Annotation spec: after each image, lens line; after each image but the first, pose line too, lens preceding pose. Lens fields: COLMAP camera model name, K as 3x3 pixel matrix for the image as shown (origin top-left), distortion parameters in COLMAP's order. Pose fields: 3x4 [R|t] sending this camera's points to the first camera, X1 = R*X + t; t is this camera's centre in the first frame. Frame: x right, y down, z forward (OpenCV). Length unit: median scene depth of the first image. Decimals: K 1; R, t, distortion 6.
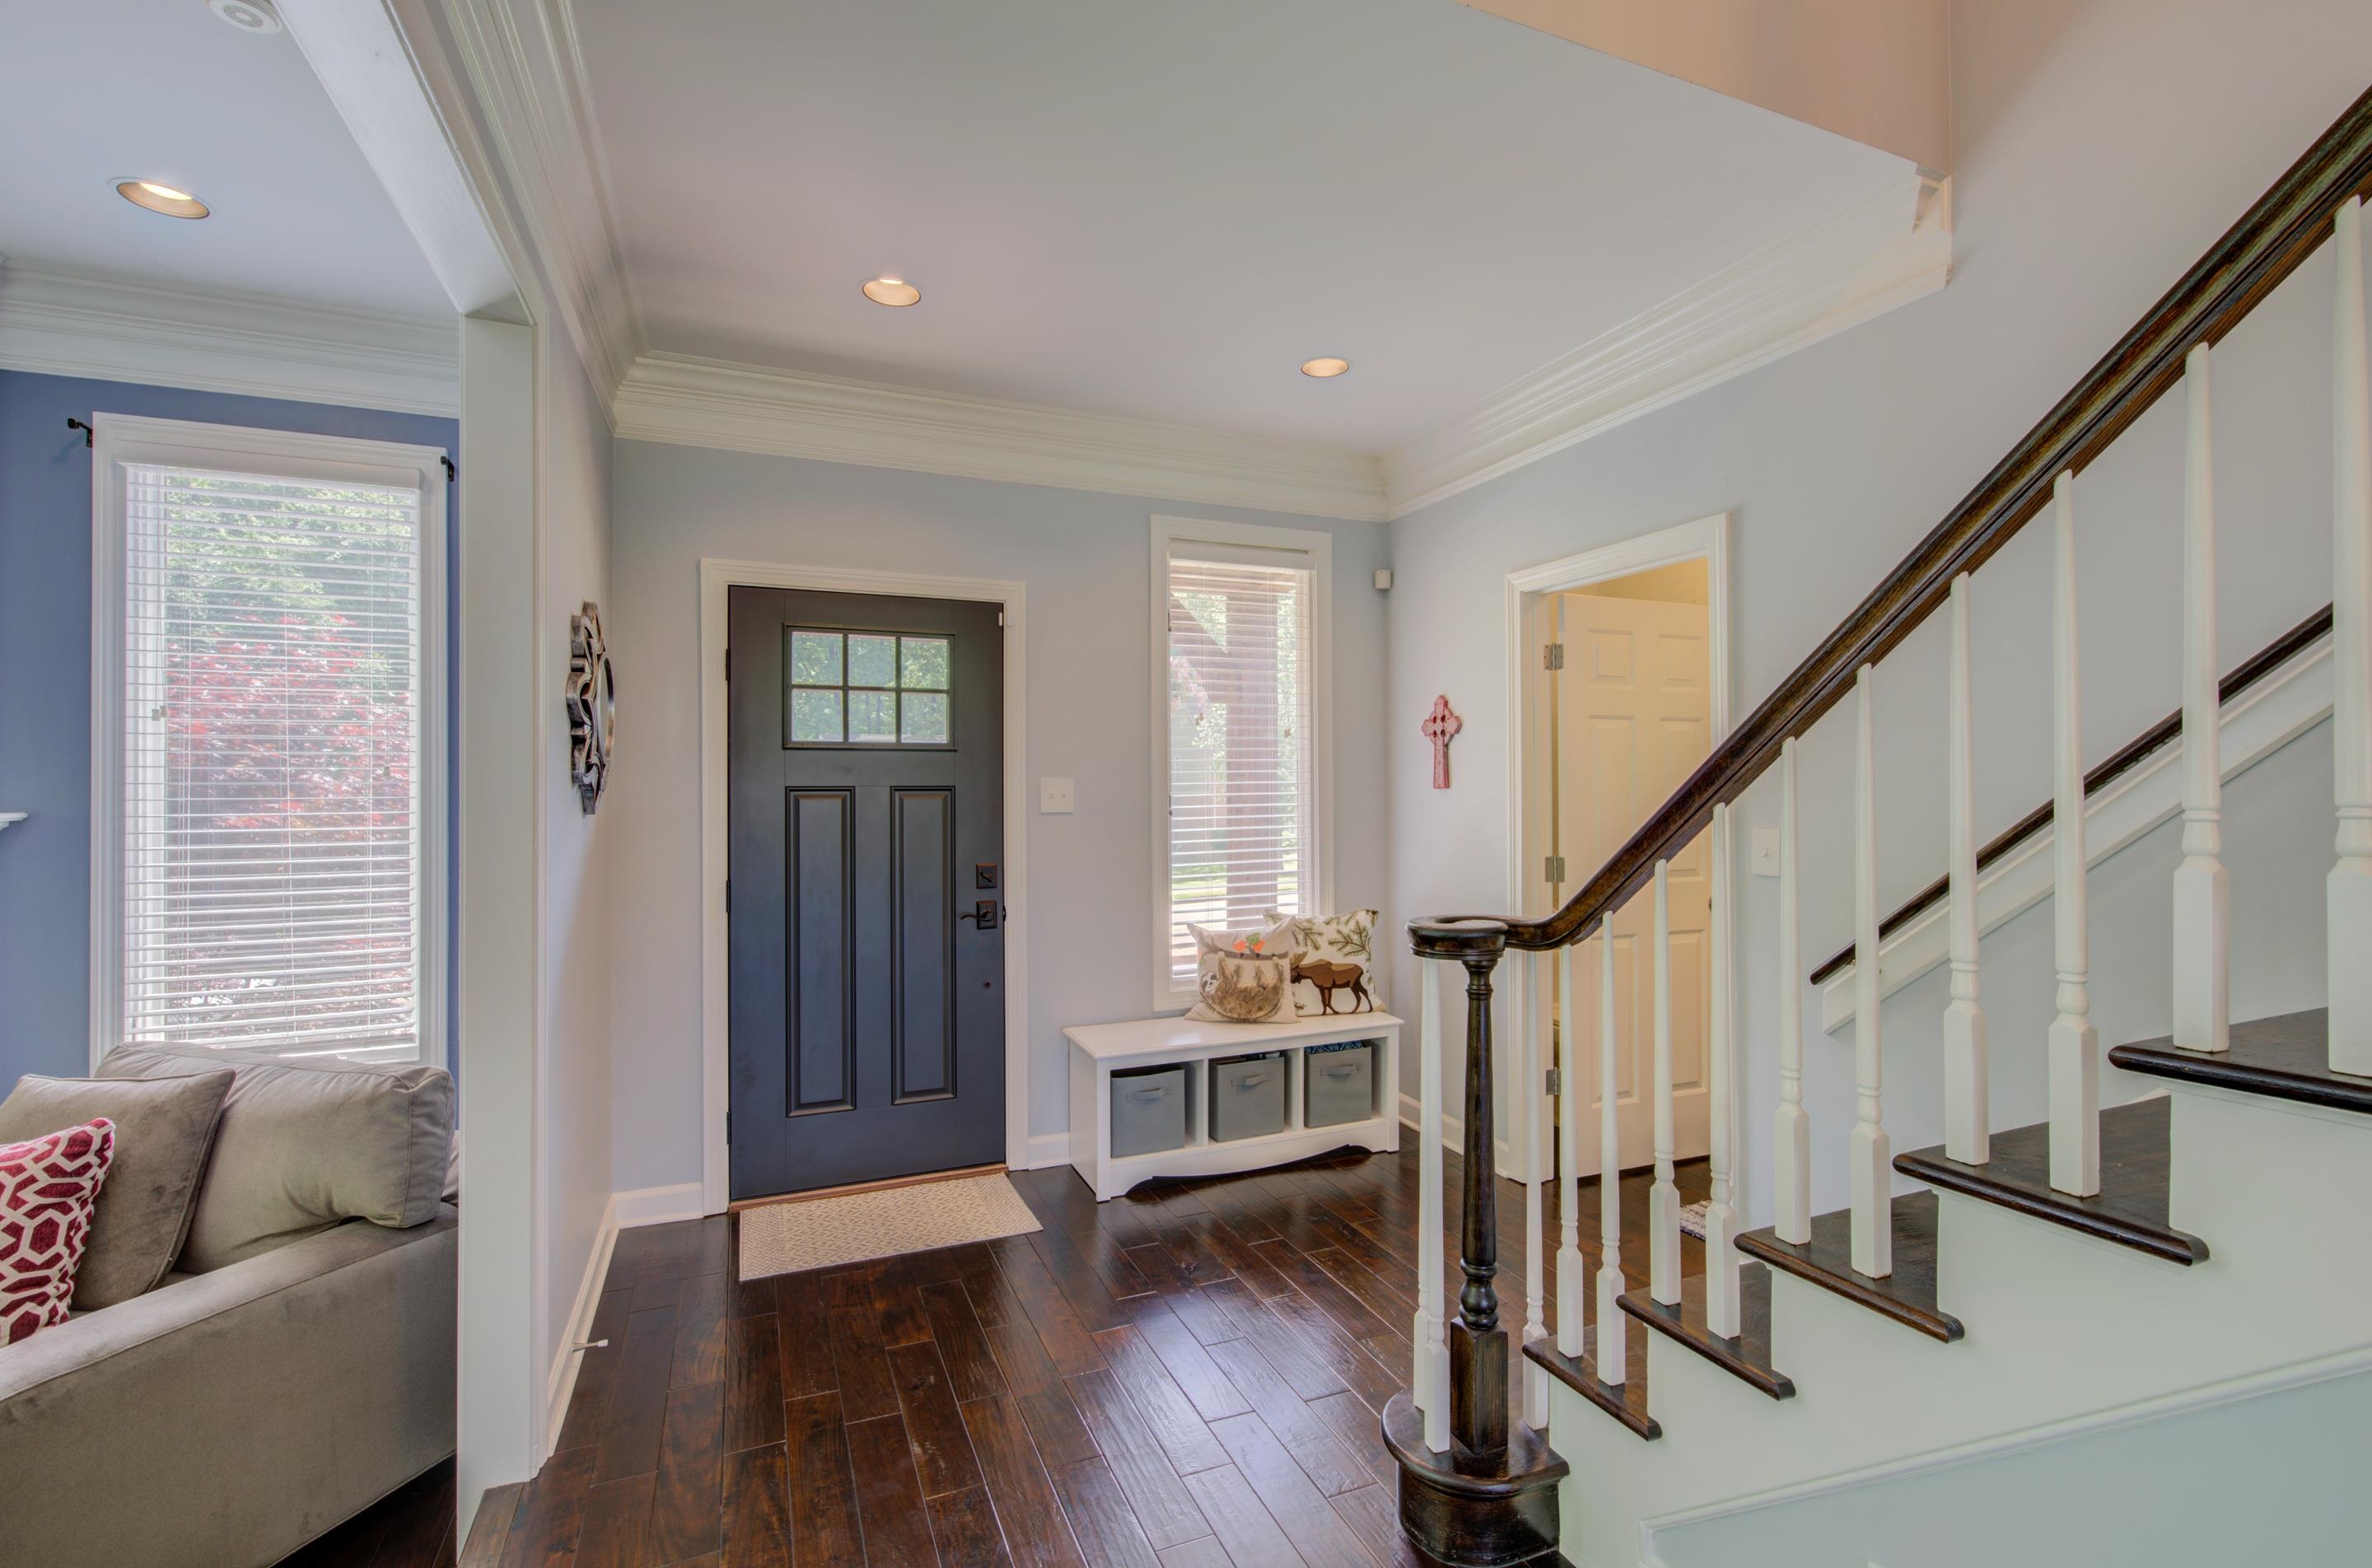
lens RADIAL K [[1050.9, 0, 1187.3], [0, 1050.9, 784.0], [0, 0, 1]] dist [-0.001883, 0.002274]
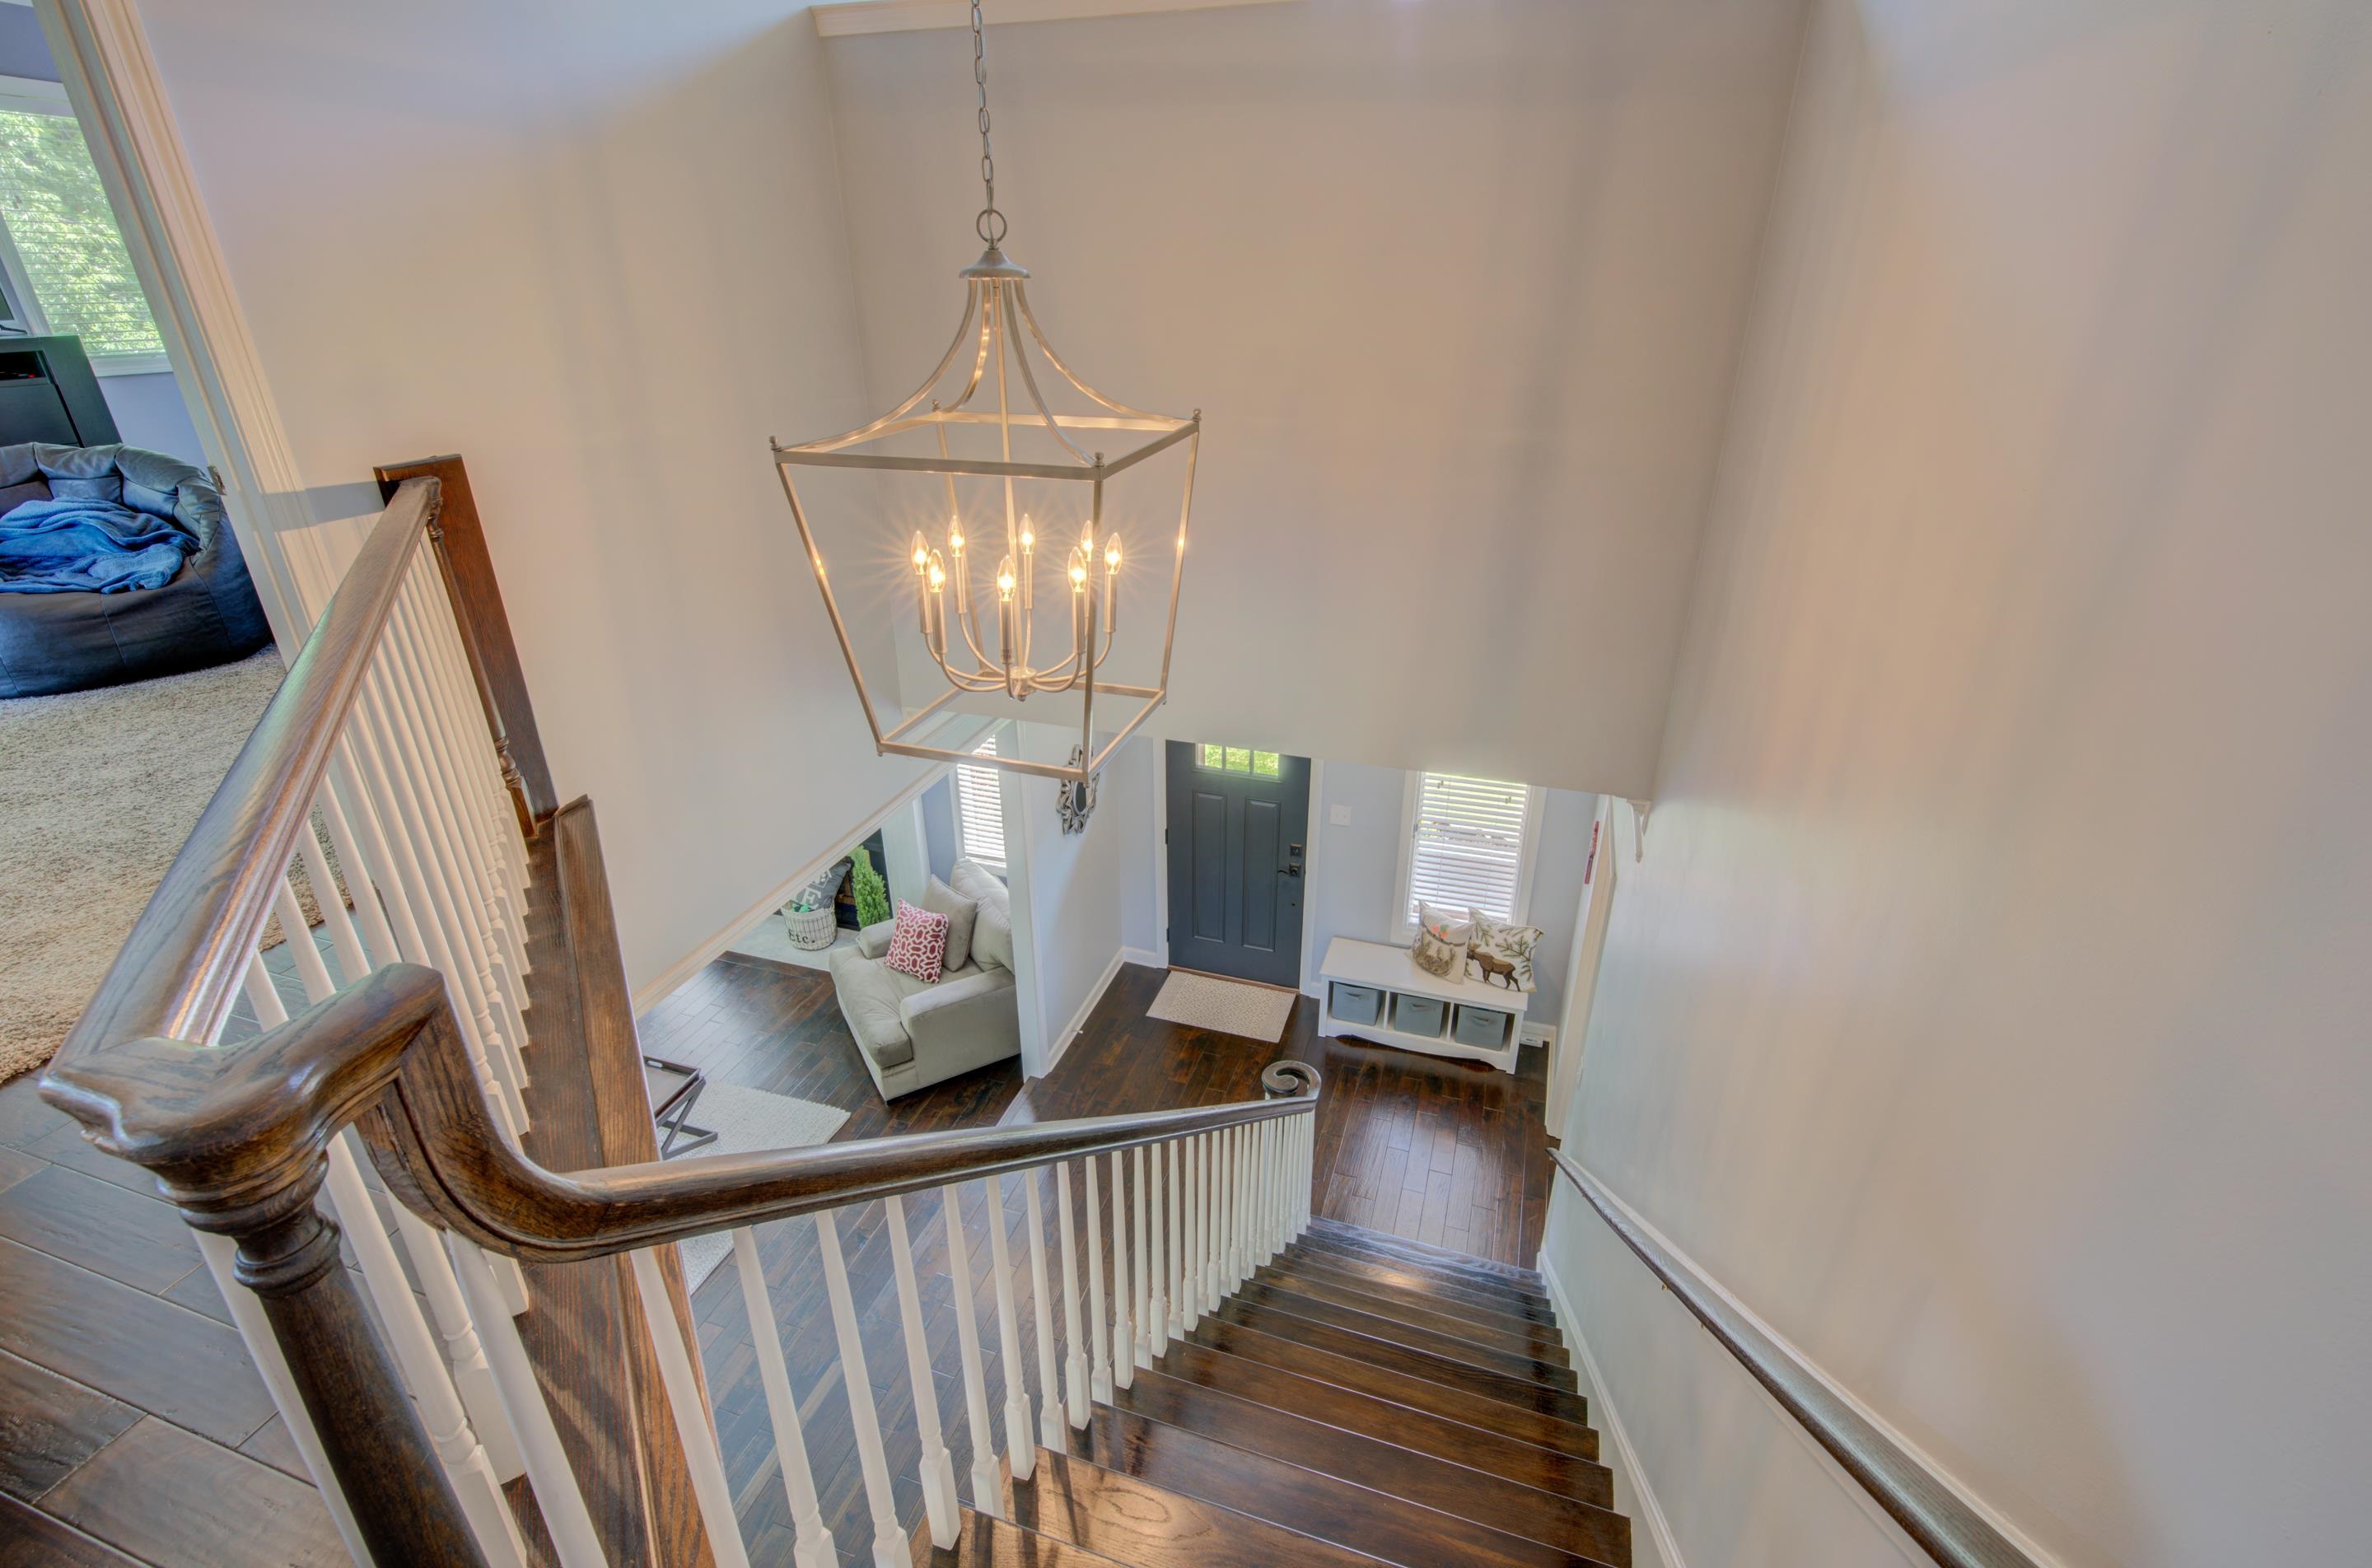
lens RADIAL K [[1050.9, 0, 1191.3], [0, 1050.9, 789.8], [0, 0, 1]] dist [-0.001883, 0.002274]
pose [[0.757305, 0.281460, -0.589296, 0.642033], [-0.007535, 0.906065, 0.423072, -0.701619], [0.653018, -0.315954, 0.688288, -0.270563]]
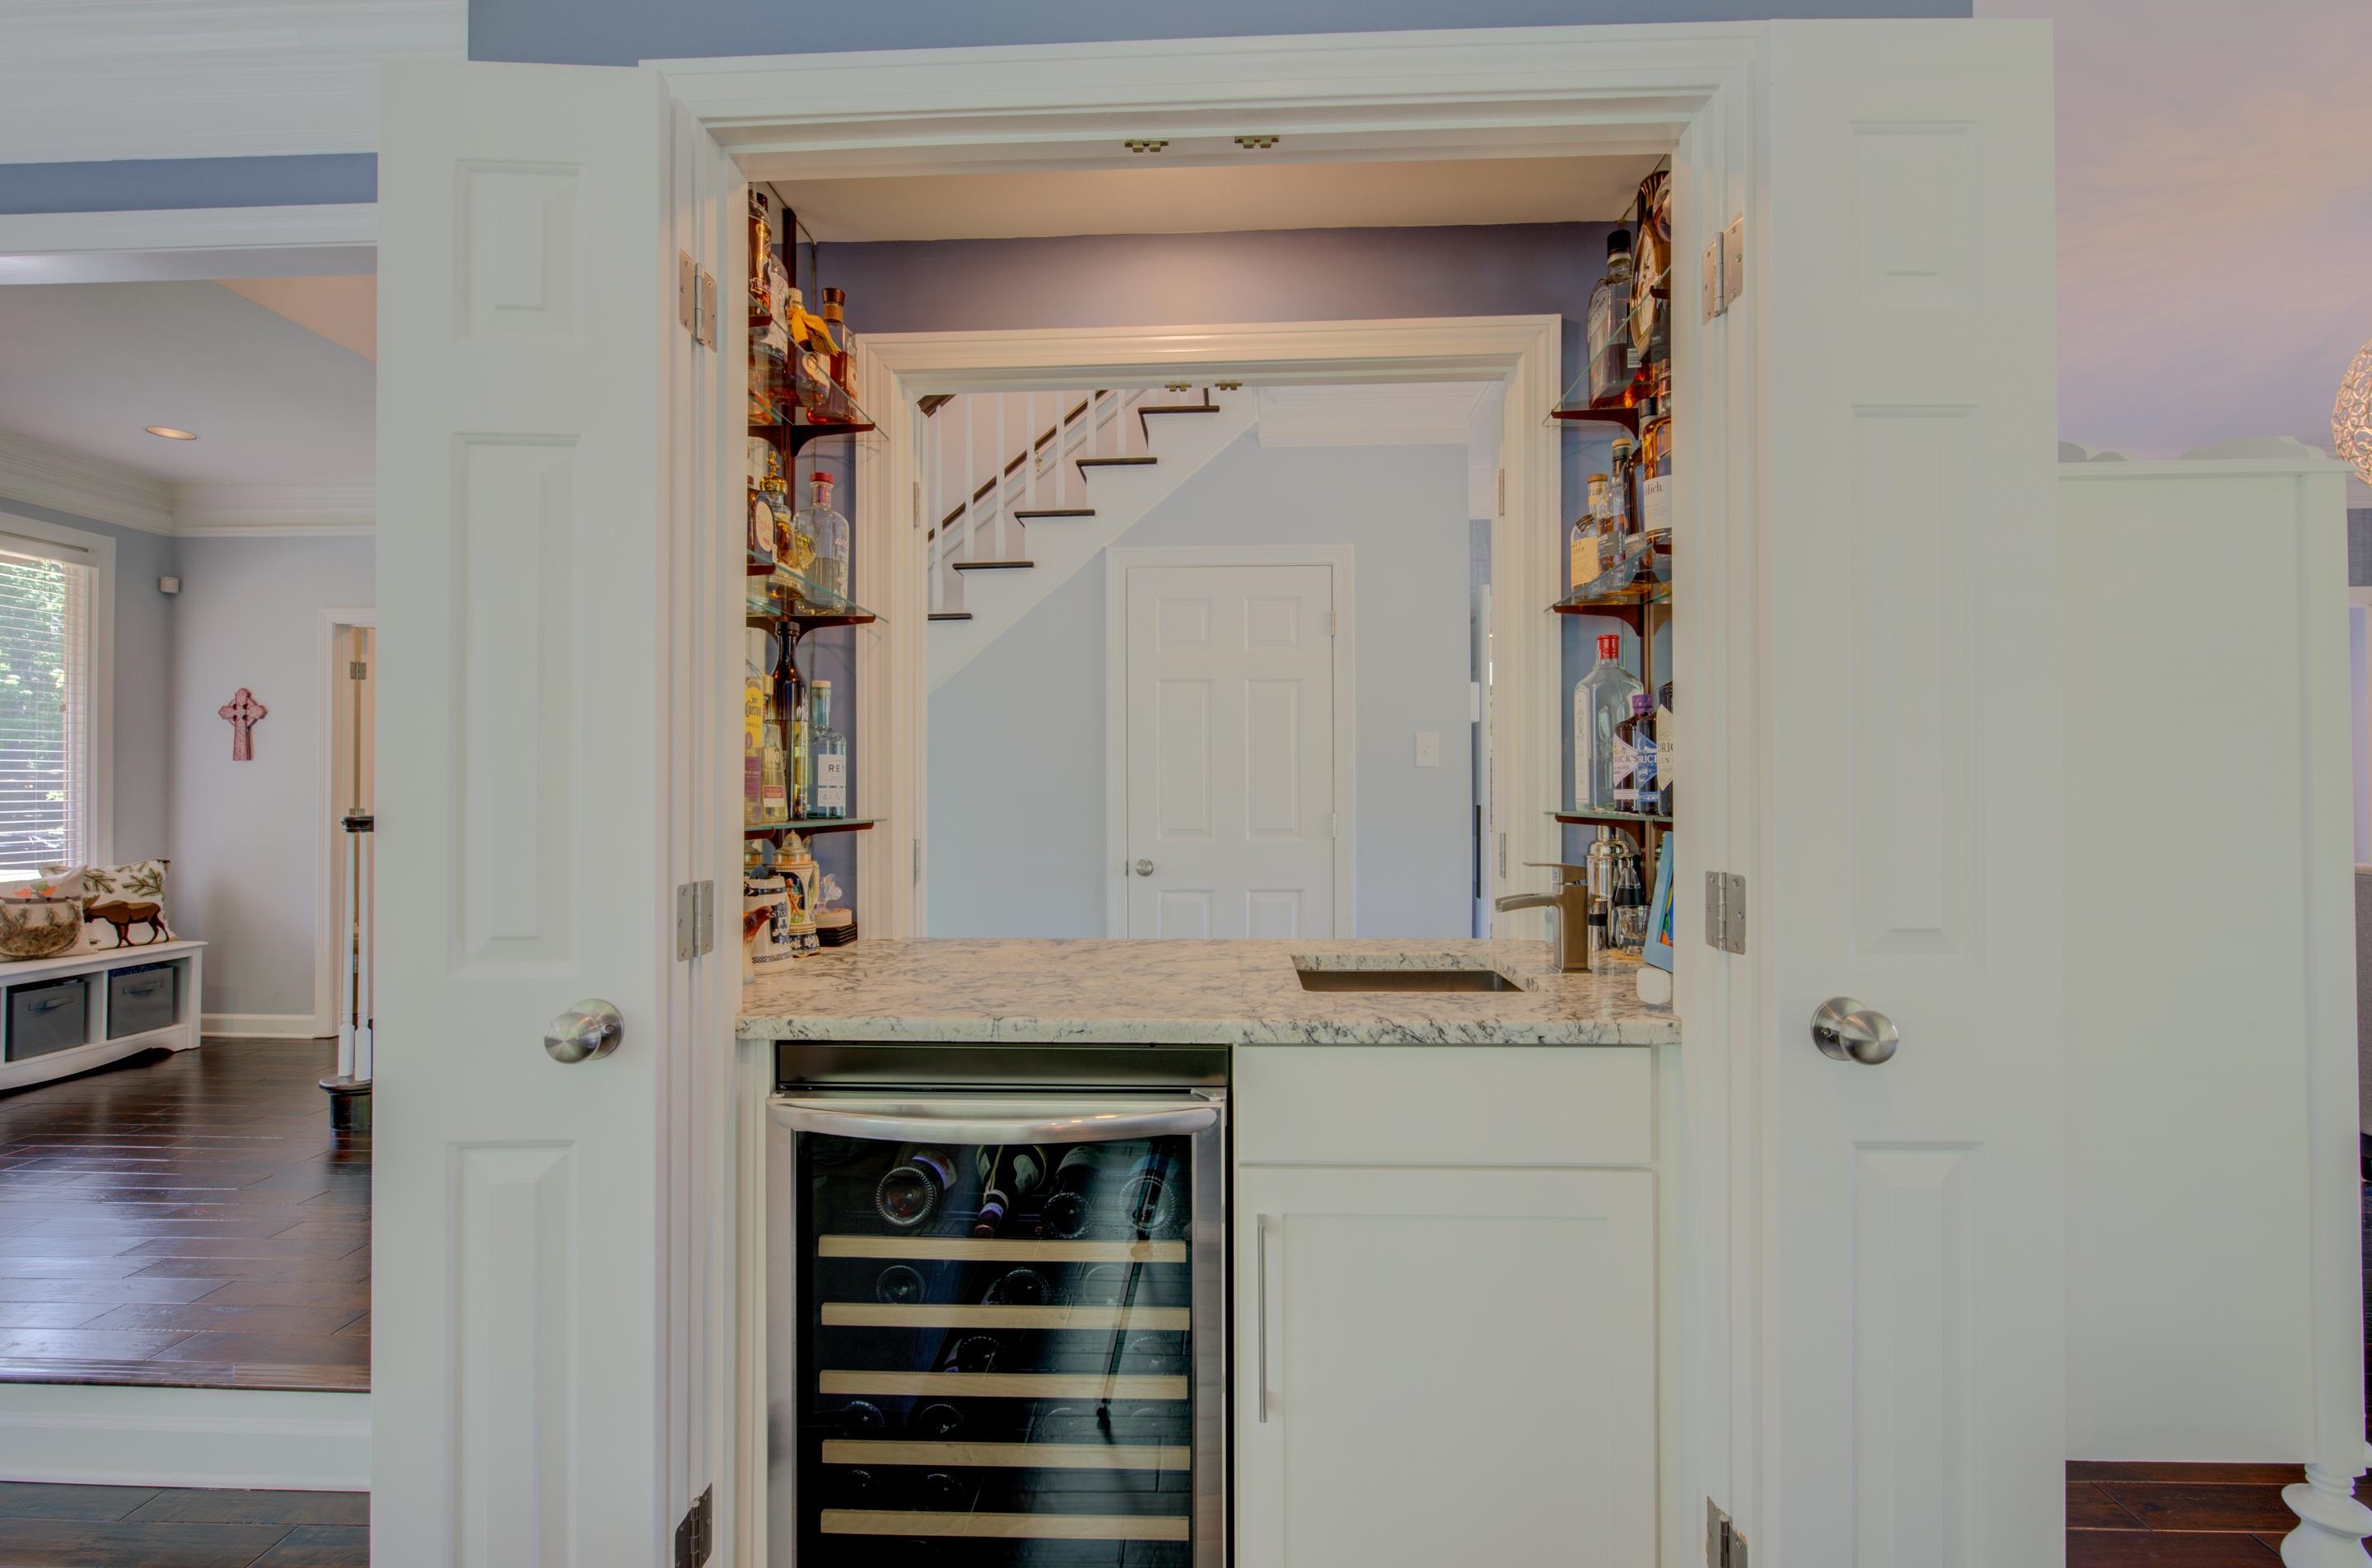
lens RADIAL K [[1050.9, 0, 1190.3], [0, 1050.9, 784.6], [0, 0, 1]] dist [-0.001883, 0.002274]
pose [[0.417957, 0.014149, 0.908357, -0.447864], [-0.002722, 0.999894, -0.014323, 0.049901], [-0.908463, 0.003514, 0.417951, -0.601560]]
